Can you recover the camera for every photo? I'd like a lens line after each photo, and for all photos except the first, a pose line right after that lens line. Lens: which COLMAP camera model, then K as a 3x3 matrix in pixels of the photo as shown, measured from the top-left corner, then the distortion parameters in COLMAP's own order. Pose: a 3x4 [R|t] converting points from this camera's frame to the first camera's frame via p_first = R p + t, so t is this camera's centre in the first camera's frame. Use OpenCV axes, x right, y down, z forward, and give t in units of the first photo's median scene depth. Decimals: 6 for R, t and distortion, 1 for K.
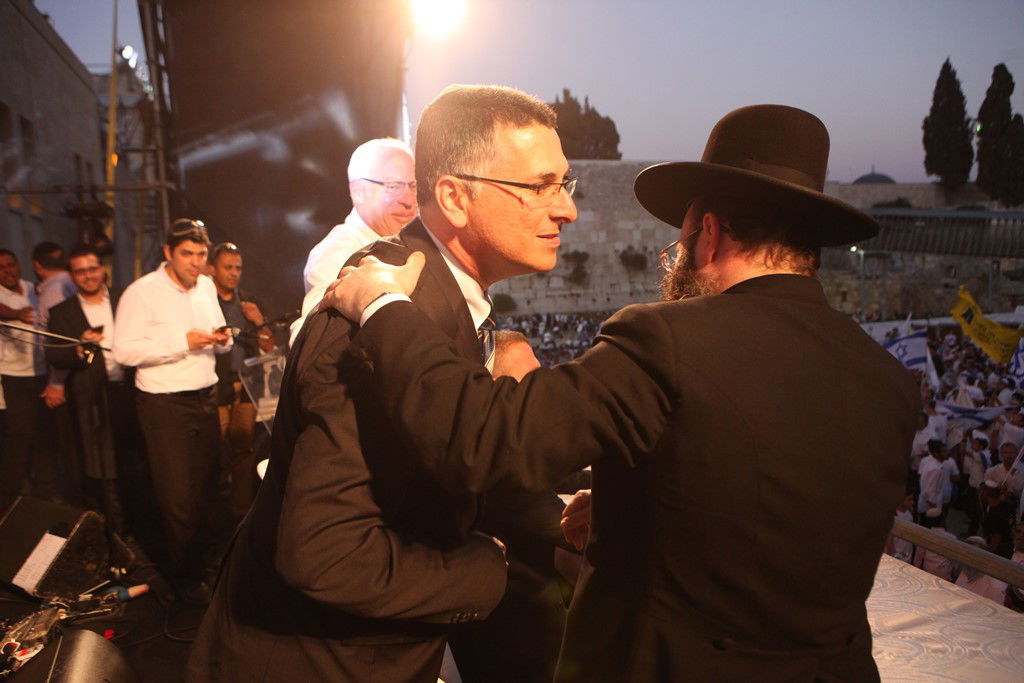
lens RADIAL K [[744.9, 0, 524.0], [0, 744.9, 339.0], [0, 0, 1]] dist [-0.105929, 0.089179]
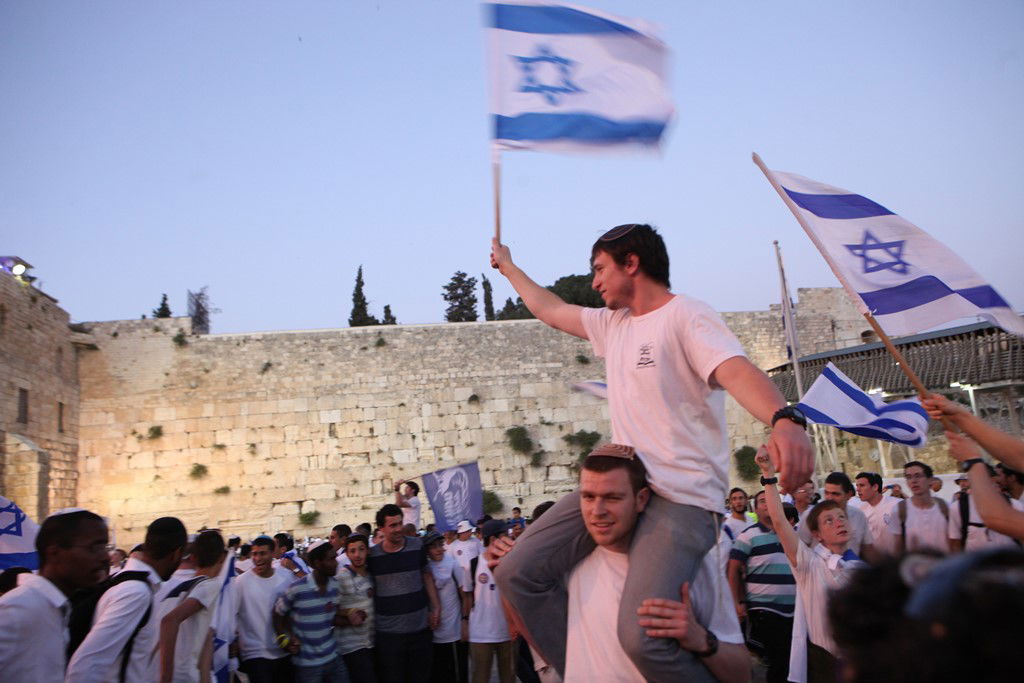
lens RADIAL K [[744.9, 0, 516.7], [0, 744.9, 333.9], [0, 0, 1]] dist [-0.105929, 0.089179]
pose [[0.988613, -0.067967, -0.134254, 0.112685], [0.026119, 0.956146, -0.291723, 0.007908], [0.148194, 0.284895, 0.947034, 0.233697]]
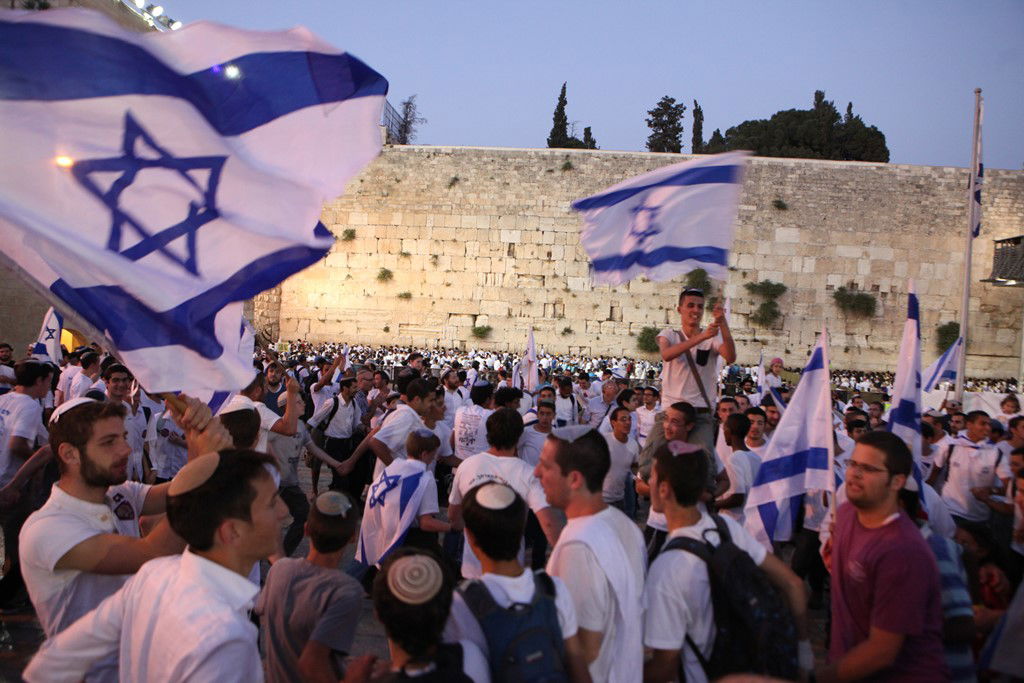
lens RADIAL K [[744.9, 0, 516.9], [0, 744.9, 338.9], [0, 0, 1]] dist [-0.105929, 0.089179]
pose [[0.912175, 0.105367, -0.396024, 0.137447], [-0.132471, 0.990312, -0.041640, -0.000411], [0.387799, 0.090445, 0.917296, 0.251975]]
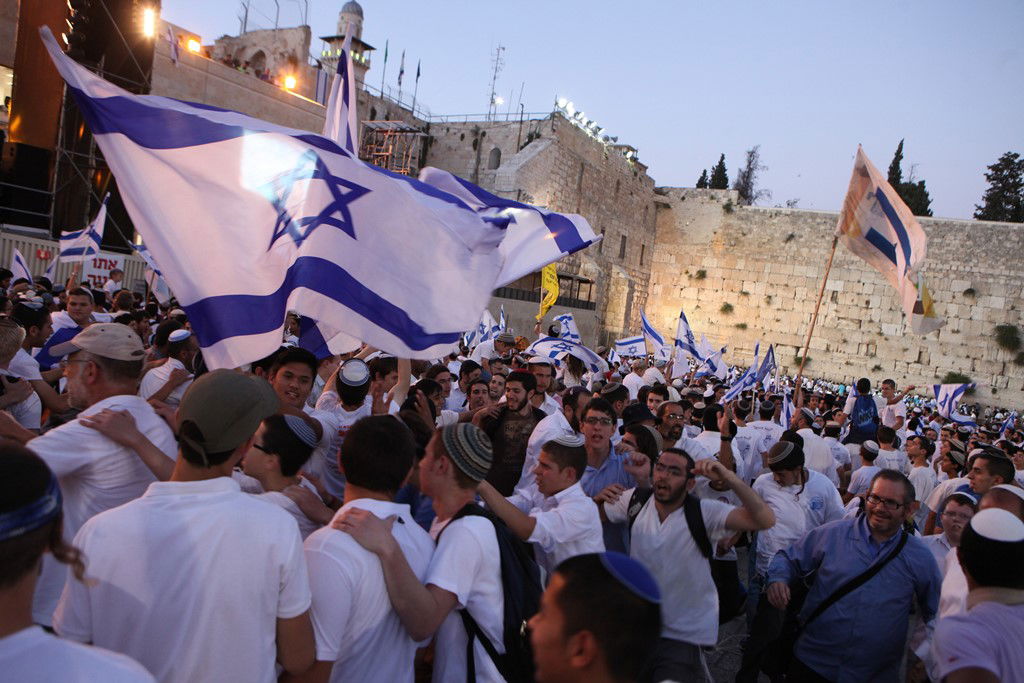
lens RADIAL K [[744.9, 0, 513.7], [0, 744.9, 334.9], [0, 0, 1]] dist [-0.105929, 0.089179]
pose [[0.658034, 0.175217, -0.732318, 0.229821], [-0.237686, 0.971160, 0.018788, 0.002321], [0.714491, 0.161699, 0.680703, 0.051827]]
